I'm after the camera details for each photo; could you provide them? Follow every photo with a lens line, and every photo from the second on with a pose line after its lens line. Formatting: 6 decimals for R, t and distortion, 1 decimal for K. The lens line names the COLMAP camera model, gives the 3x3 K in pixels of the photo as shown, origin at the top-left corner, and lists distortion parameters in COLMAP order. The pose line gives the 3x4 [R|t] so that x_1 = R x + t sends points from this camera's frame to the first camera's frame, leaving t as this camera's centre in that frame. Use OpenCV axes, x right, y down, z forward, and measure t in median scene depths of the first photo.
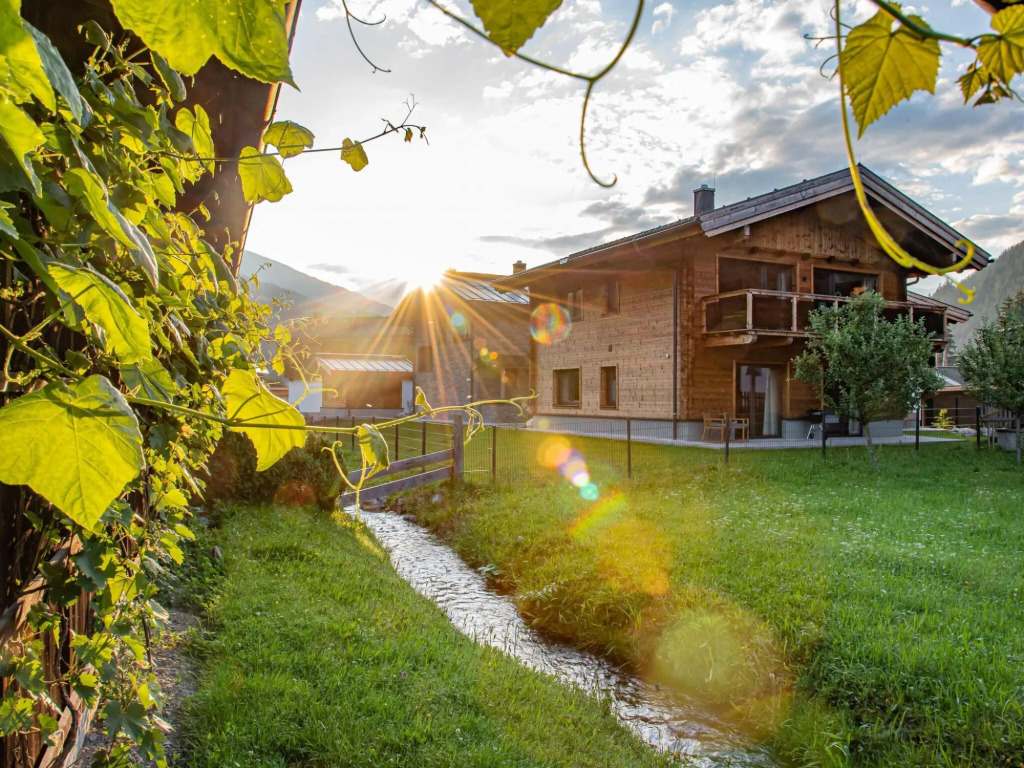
lens RADIAL K [[813.3, 0, 512.0], [0, 813.3, 384.0], [0, 0, 1]] dist [-0.080519, -0.001578]
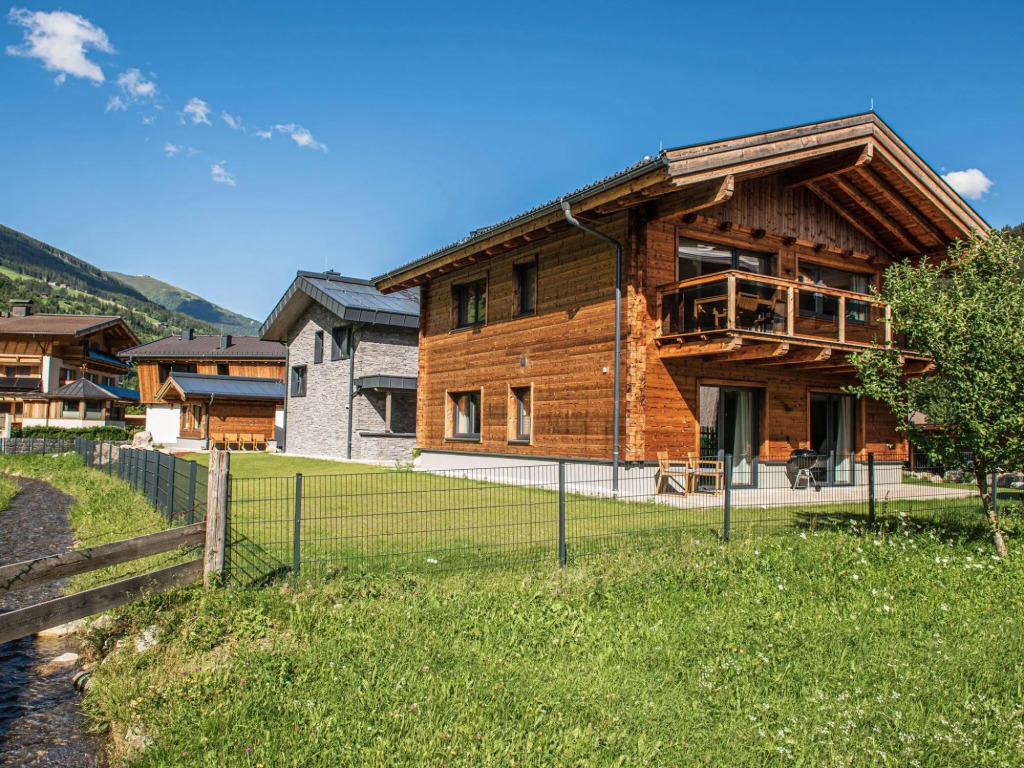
lens RADIAL K [[806.2, 0, 512.0], [0, 806.2, 384.0], [0, 0, 1]] dist [-0.058376, -0.001262]
pose [[0.992798, 0.024969, 0.117172, 0.031024], [-0.019657, 0.998736, -0.046271, 0.011673], [-0.118179, 0.043634, 0.992033, 0.324128]]
